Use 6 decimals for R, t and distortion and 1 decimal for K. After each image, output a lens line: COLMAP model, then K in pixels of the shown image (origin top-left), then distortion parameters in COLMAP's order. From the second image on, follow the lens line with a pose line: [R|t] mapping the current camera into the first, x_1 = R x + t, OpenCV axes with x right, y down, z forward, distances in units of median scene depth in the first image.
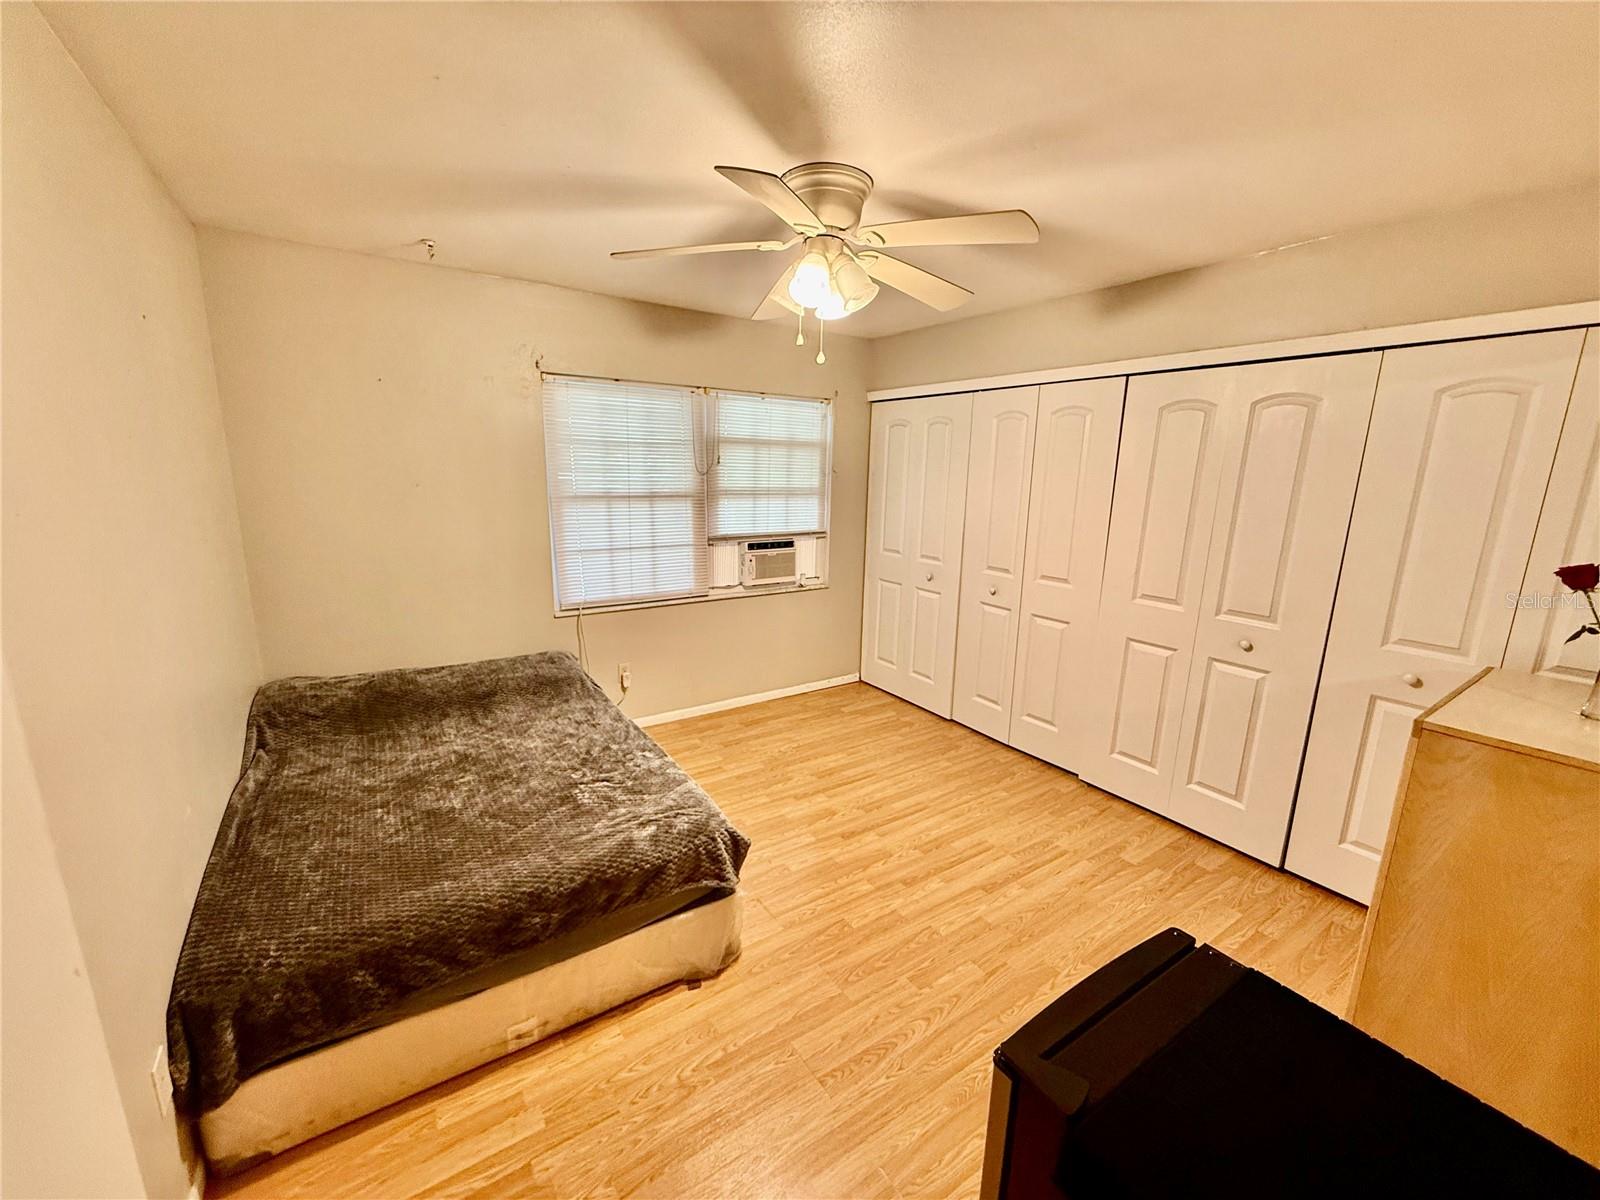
lens RADIAL K [[642.7, 0, 798.3], [0, 642.7, 601.5], [0, 0, 1]] dist [0.002568, 0.000031]
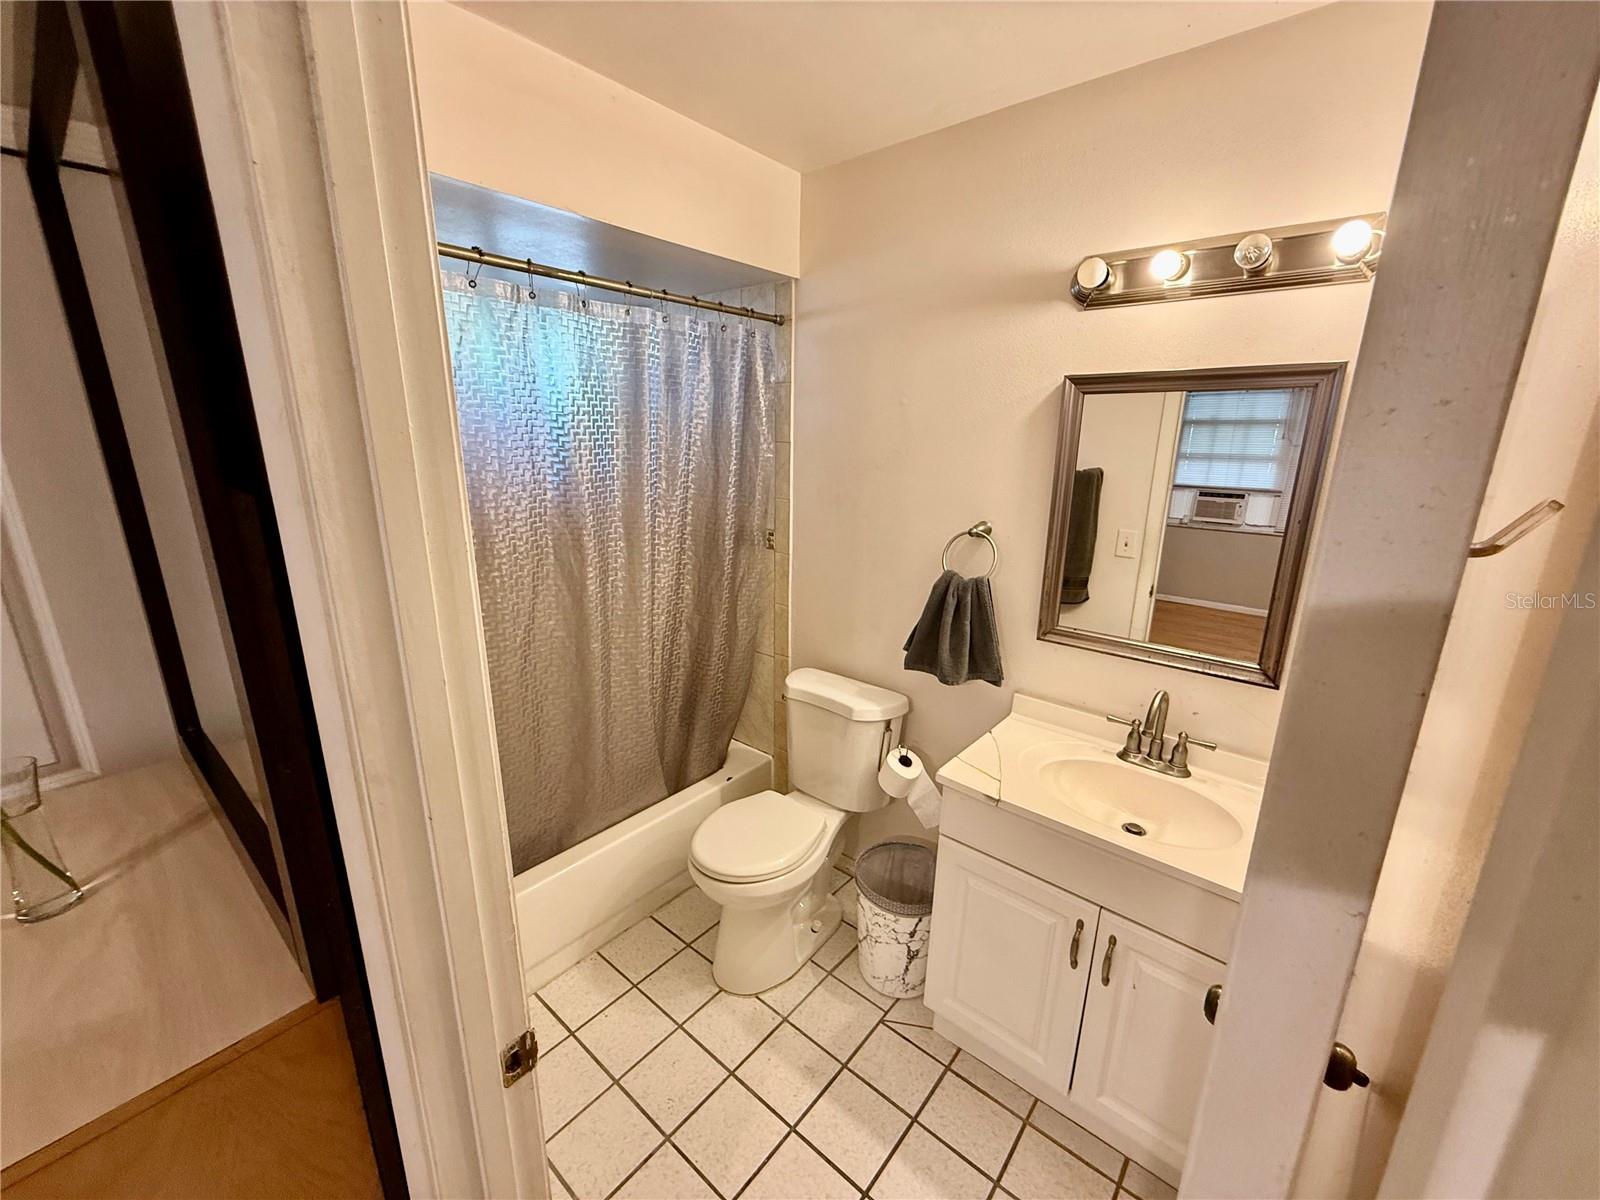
lens RADIAL K [[642.7, 0, 800.9], [0, 642.7, 600.2], [0, 0, 1]] dist [0.002568, 0.000031]
pose [[0.277819, 0.233446, -0.931837, 1.077054], [-0.207273, 0.961741, 0.179141, 0.072801], [0.938006, 0.143376, 0.315577, -0.283484]]
